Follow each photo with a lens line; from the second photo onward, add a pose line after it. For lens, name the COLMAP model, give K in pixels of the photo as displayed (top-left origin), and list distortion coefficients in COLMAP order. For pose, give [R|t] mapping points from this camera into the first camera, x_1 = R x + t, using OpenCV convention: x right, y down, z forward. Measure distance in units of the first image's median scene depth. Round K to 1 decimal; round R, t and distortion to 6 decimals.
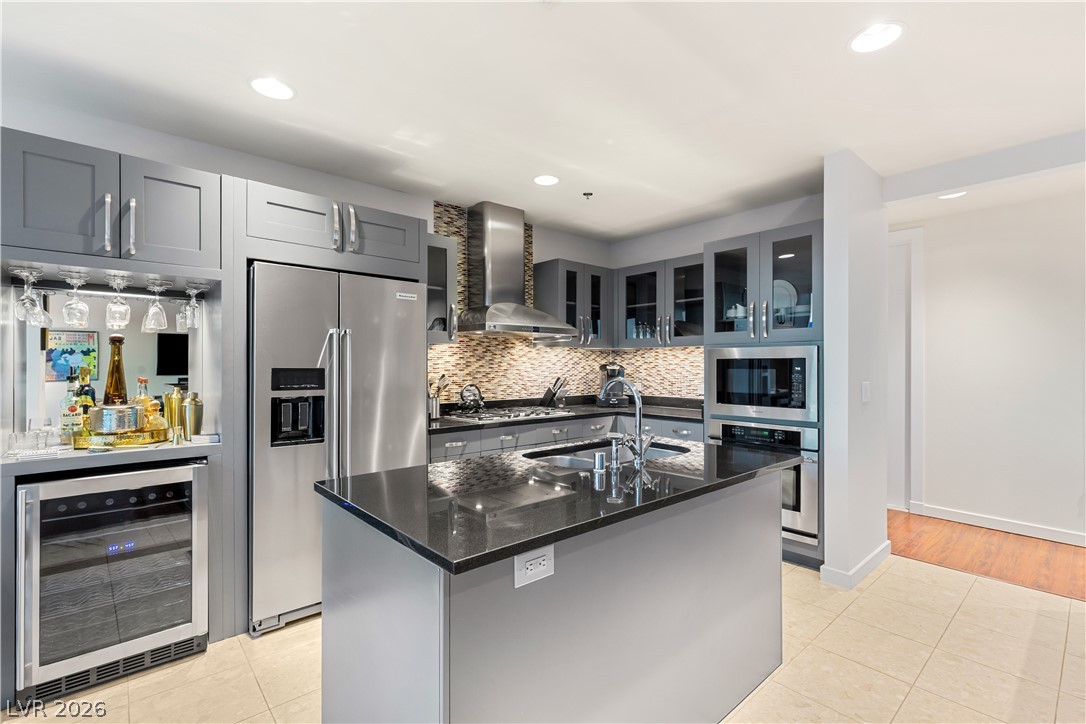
lens RADIAL K [[488.8, 0, 549.5], [0, 488.8, 366.2], [0, 0, 1]] dist [0.002533, 0.002205]
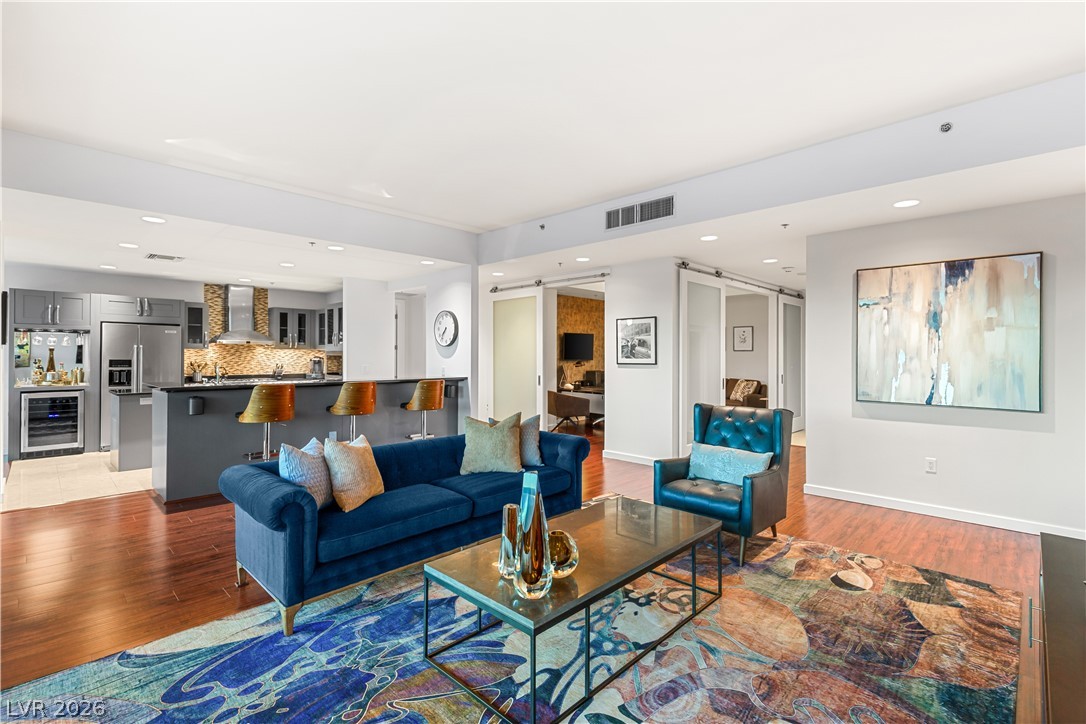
lens RADIAL K [[488.8, 0, 535.6], [0, 488.8, 353.9], [0, 0, 1]] dist [0.002533, 0.002205]
pose [[0.997959, 0.002354, 0.063822, 1.647494], [-0.001998, 0.999982, -0.005643, -0.016590], [-0.063834, 0.005504, 0.997945, -1.917150]]
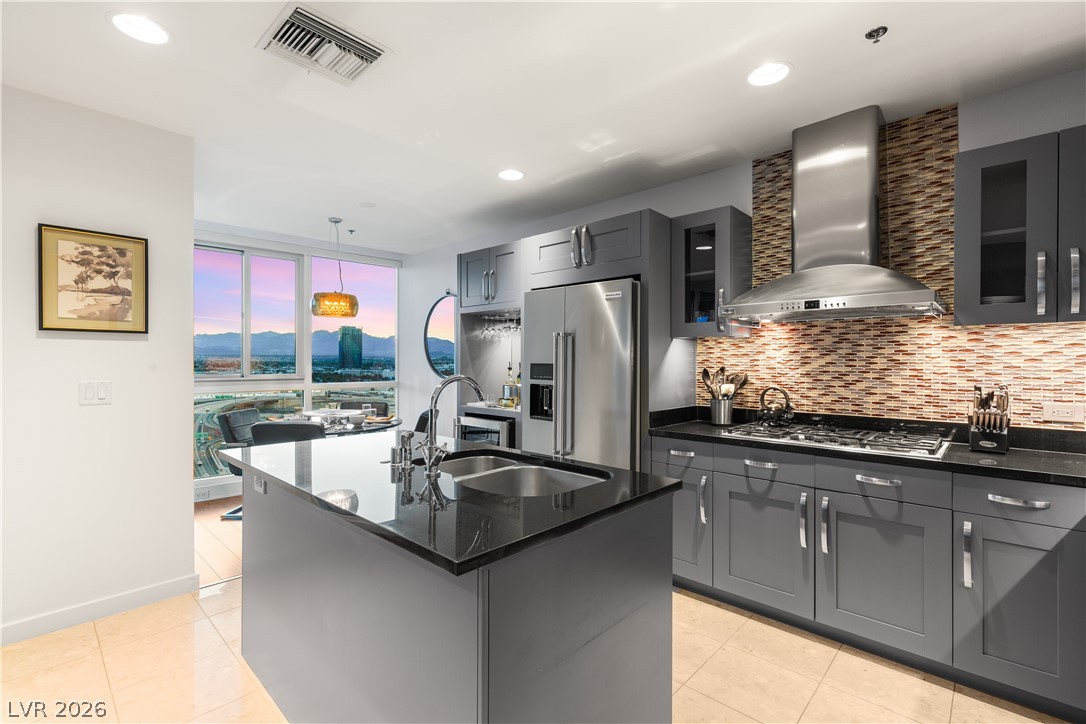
lens RADIAL K [[488.8, 0, 542.2], [0, 488.8, 361.7], [0, 0, 1]] dist [0.002533, 0.002205]
pose [[0.089001, 0.000707, -0.996031, 0.809933], [-0.004342, 0.999991, 0.000322, -0.001559], [0.996022, 0.004296, 0.089004, 0.852940]]
